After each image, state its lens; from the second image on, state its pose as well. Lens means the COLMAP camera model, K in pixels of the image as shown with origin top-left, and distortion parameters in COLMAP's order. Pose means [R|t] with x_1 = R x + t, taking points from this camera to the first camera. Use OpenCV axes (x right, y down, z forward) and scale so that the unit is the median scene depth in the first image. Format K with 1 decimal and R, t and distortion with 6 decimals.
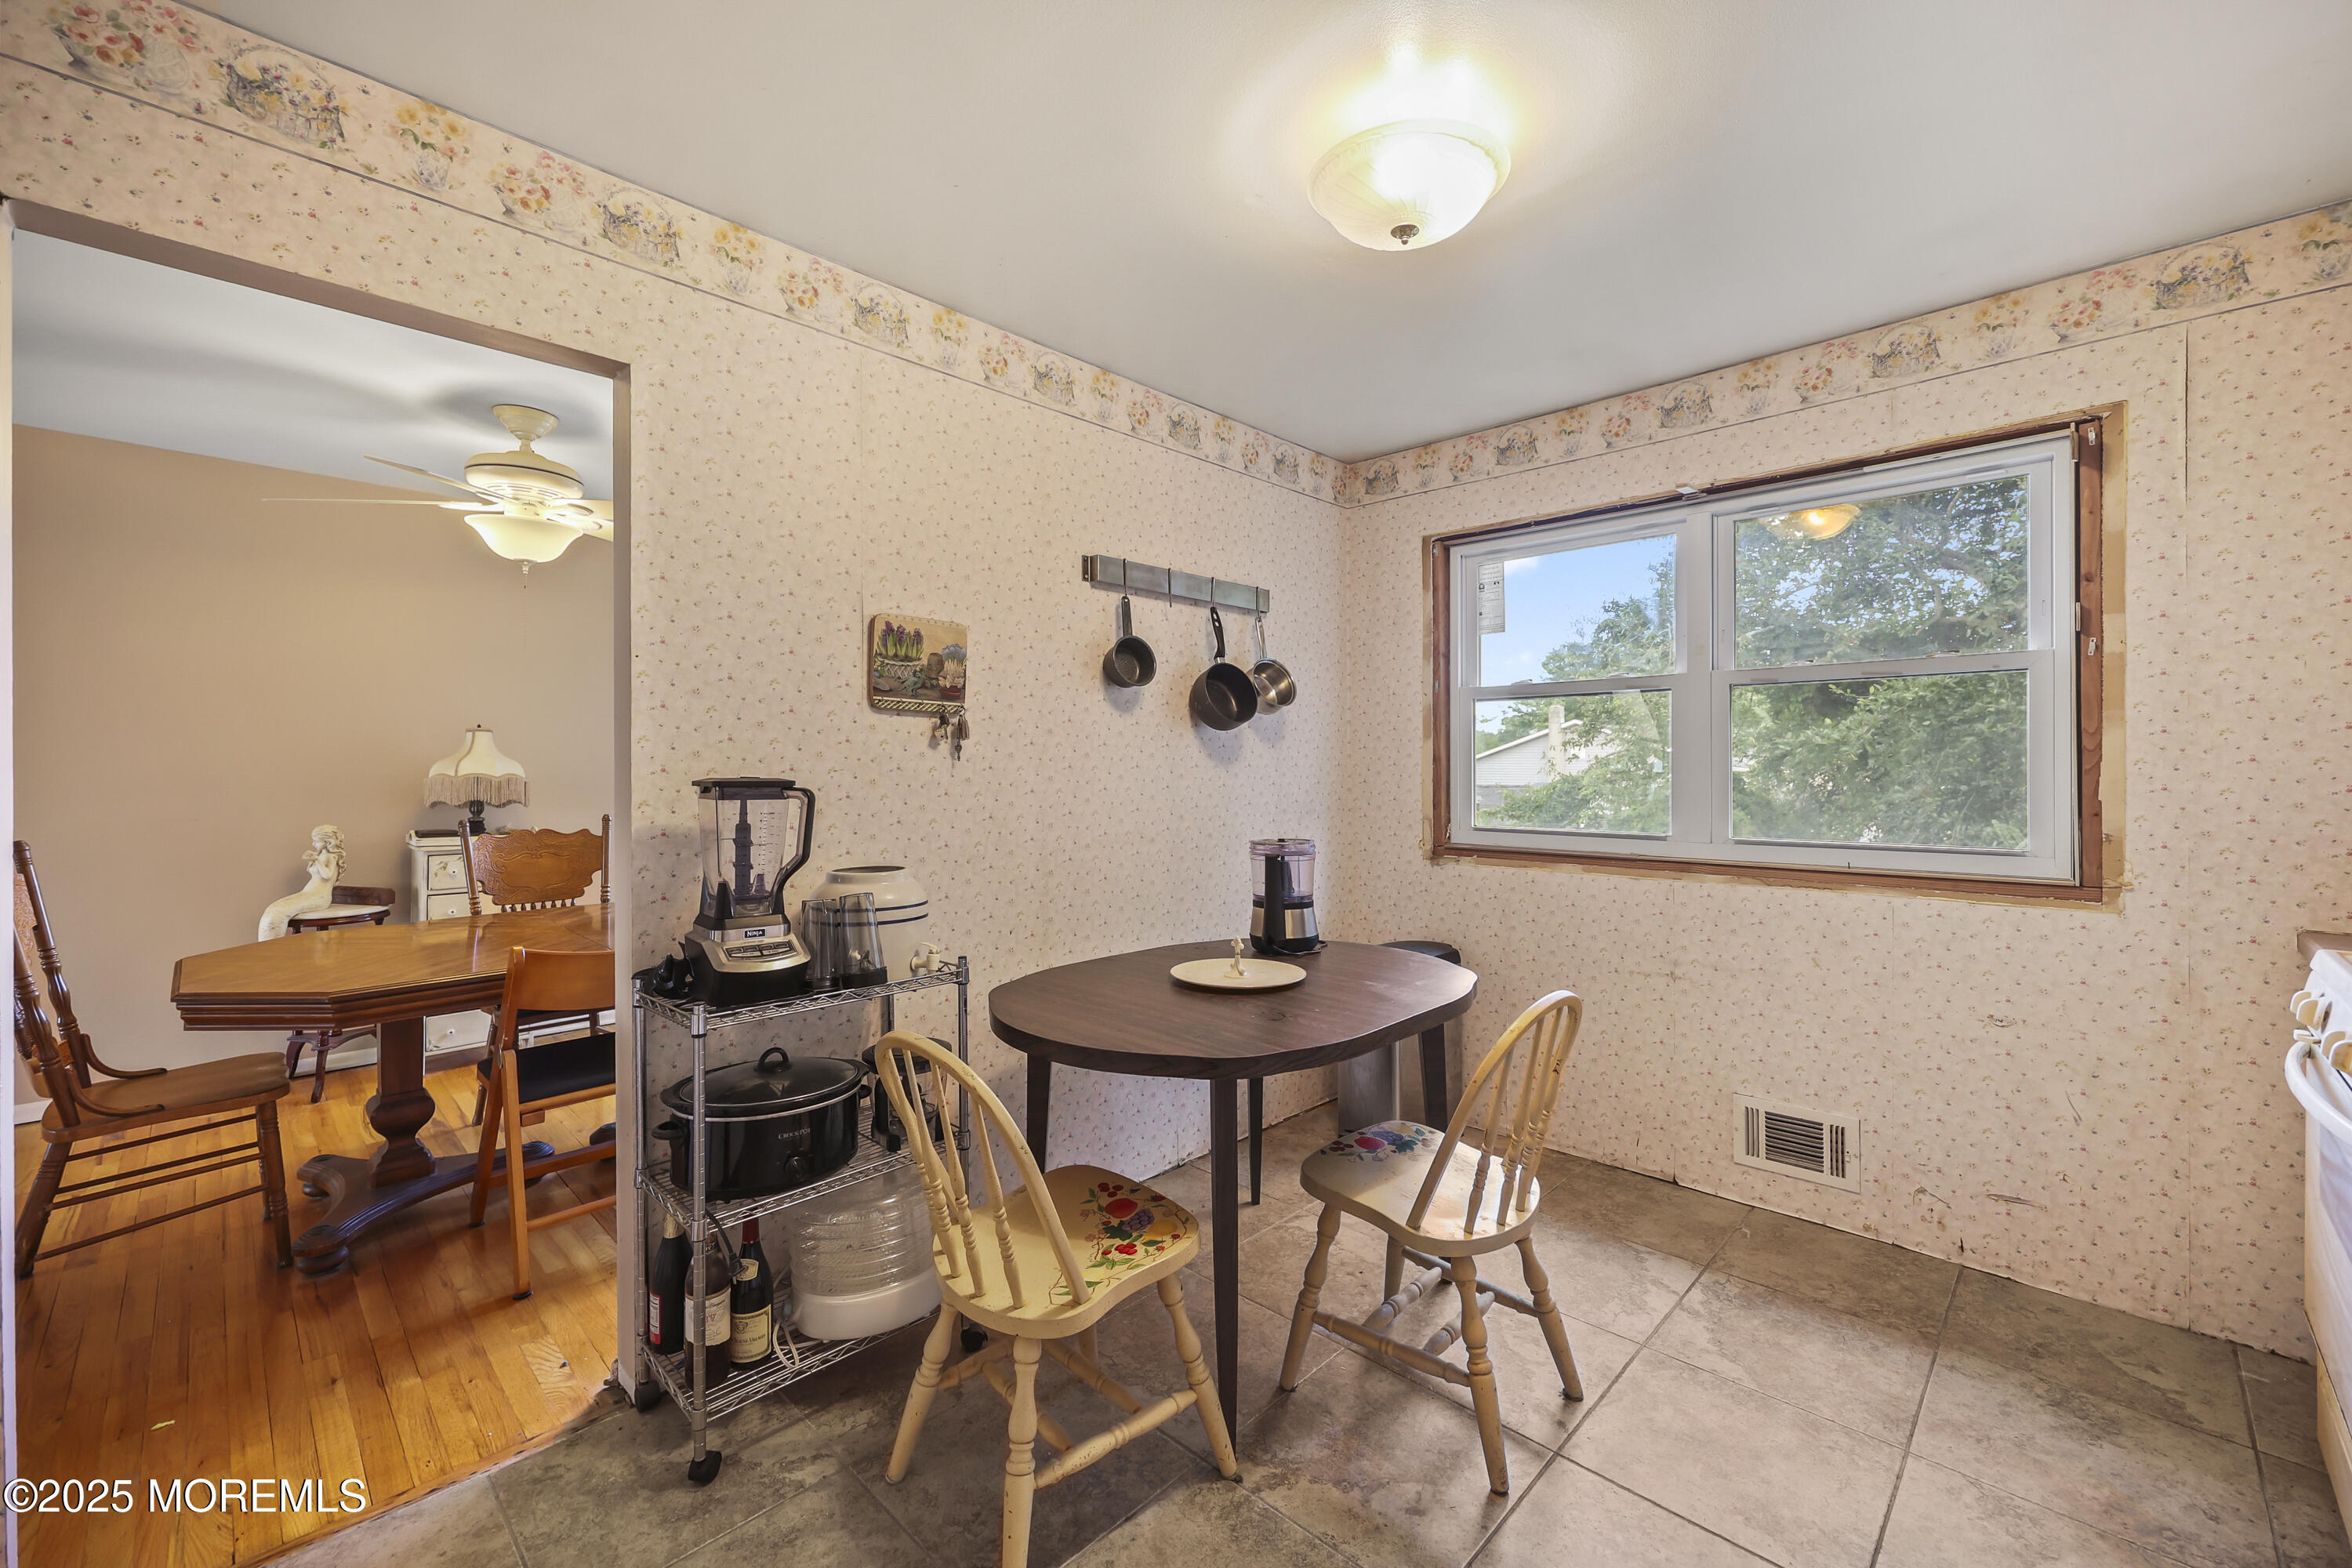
lens RADIAL K [[953.1, 0, 1188.1], [0, 953.1, 775.0], [0, 0, 1]] dist [0.000553, 0.000008]
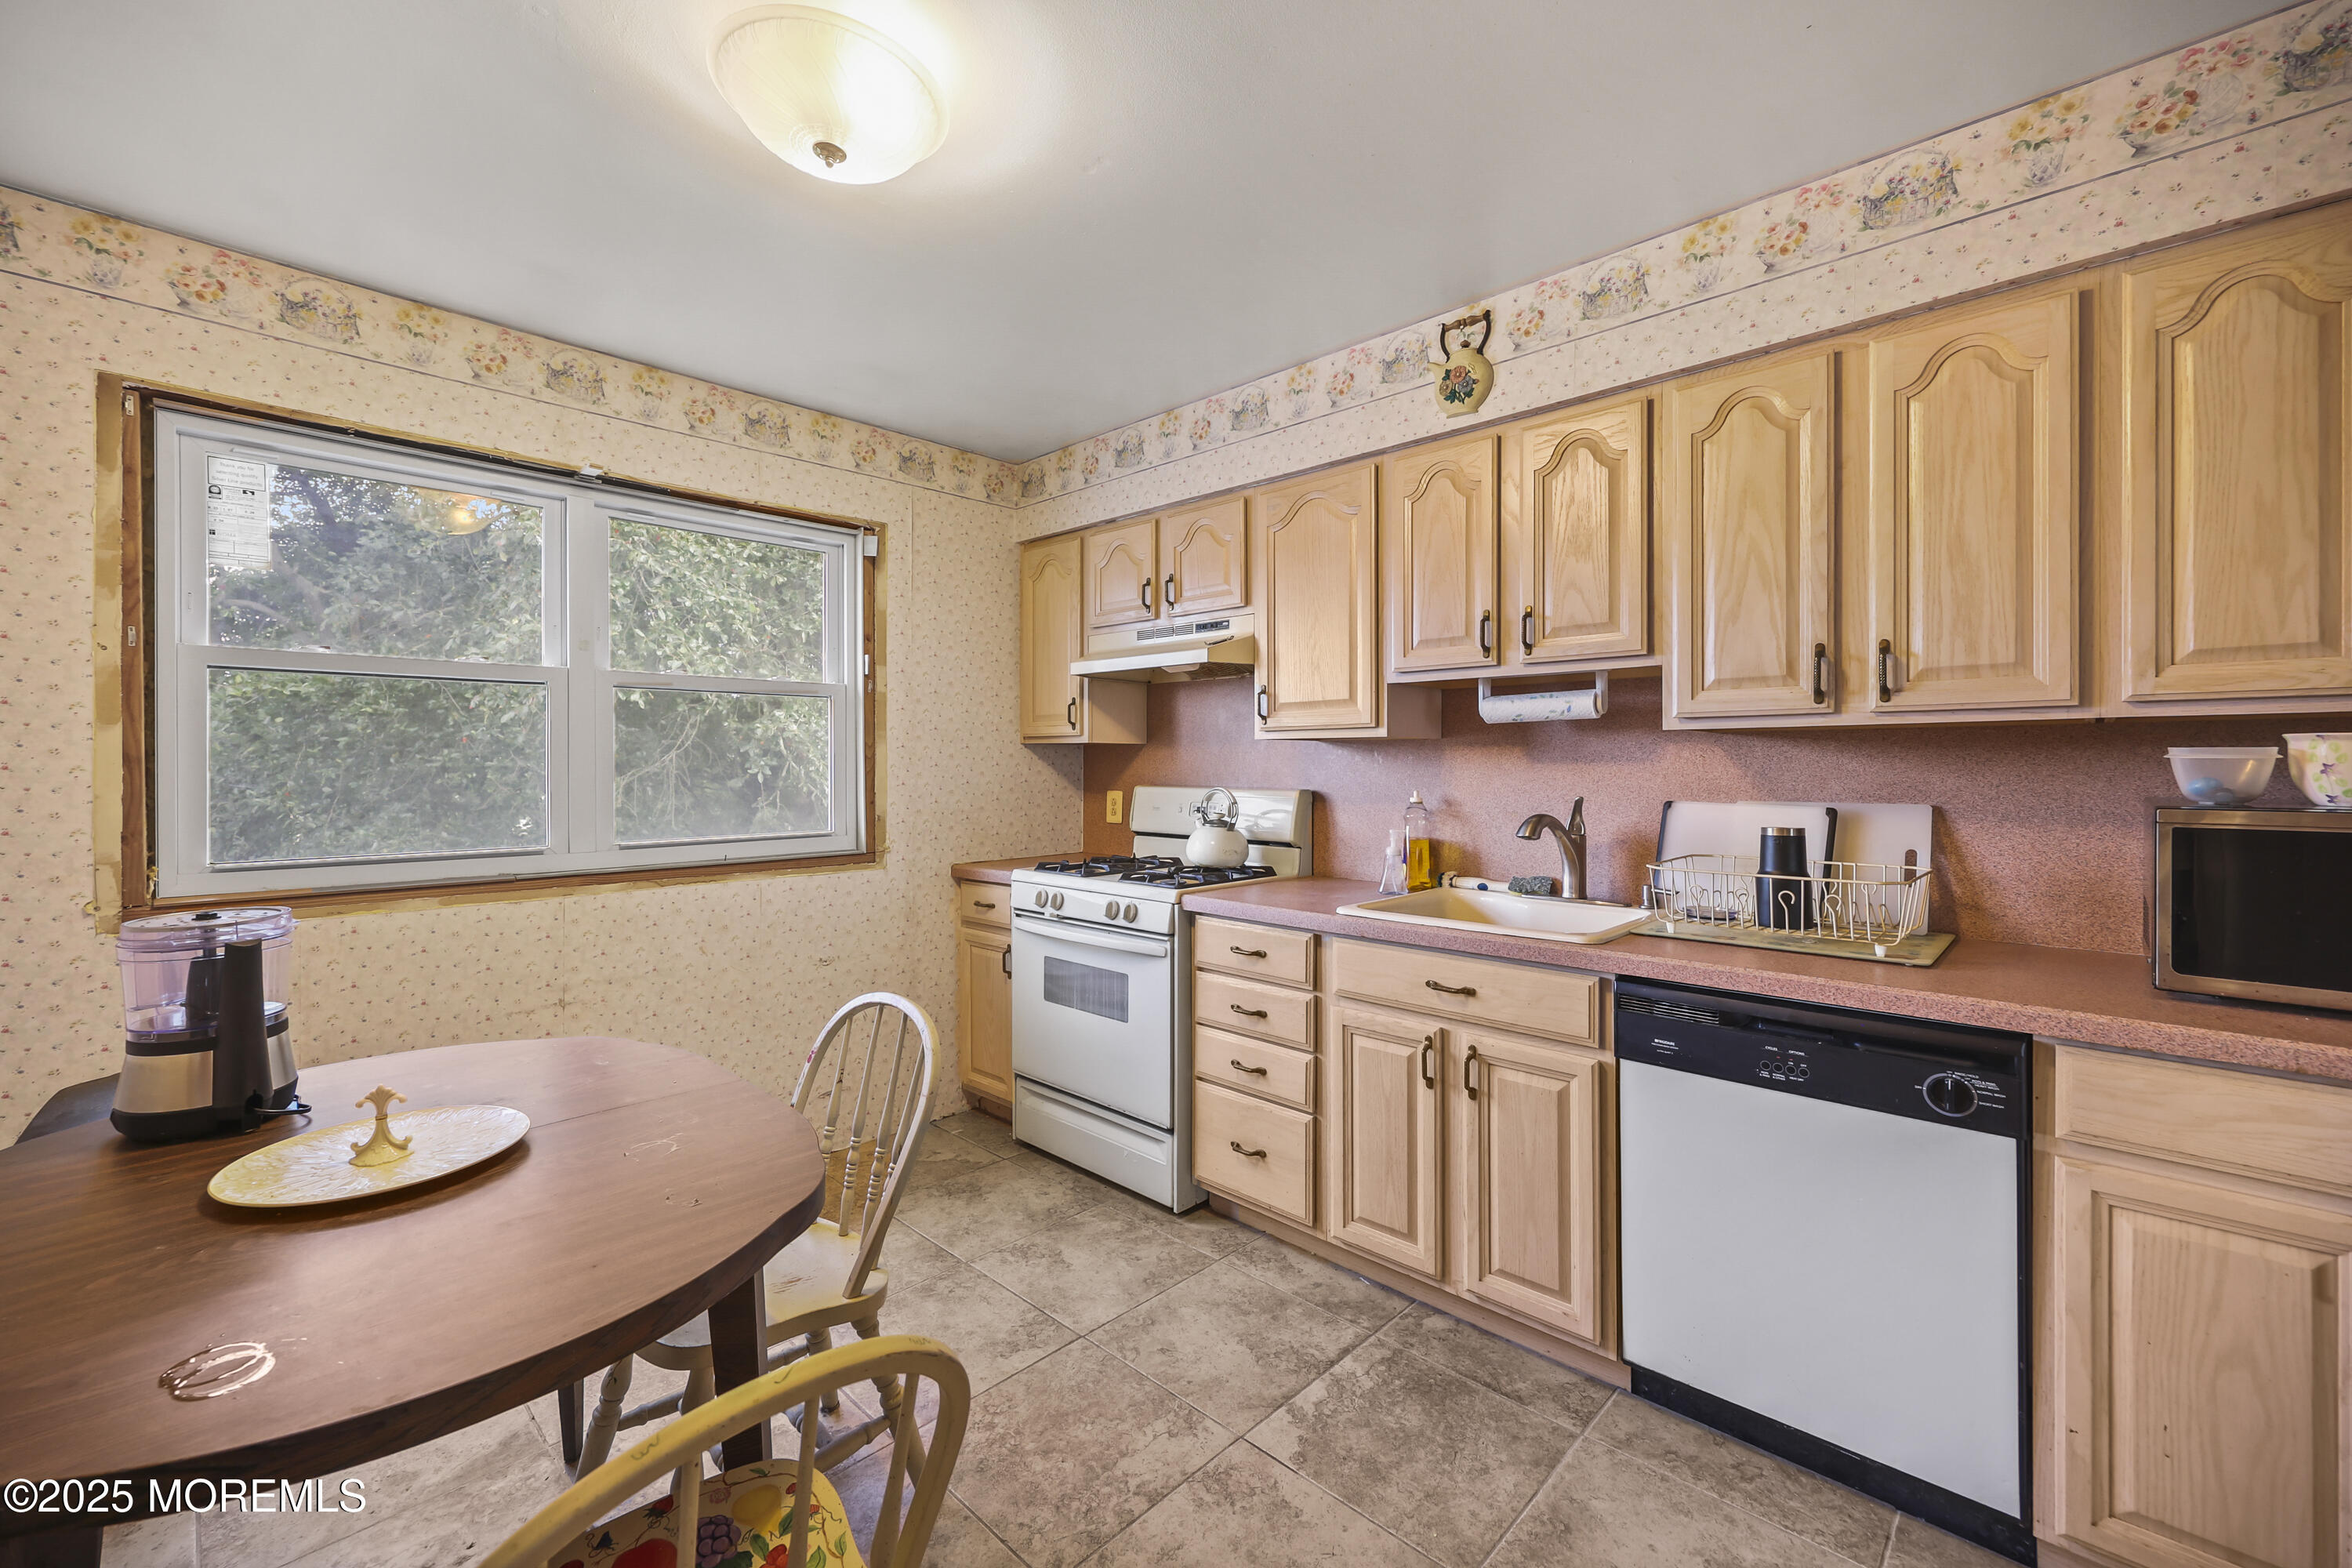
lens RADIAL K [[953.1, 0, 1188.1], [0, 953.1, 775.0], [0, 0, 1]] dist [0.000553, 0.000008]
pose [[-0.000859, -0.010973, 0.999939, -0.407175], [0.008070, 0.999907, 0.010979, -0.010393], [-0.999967, 0.008079, -0.000770, 0.426390]]
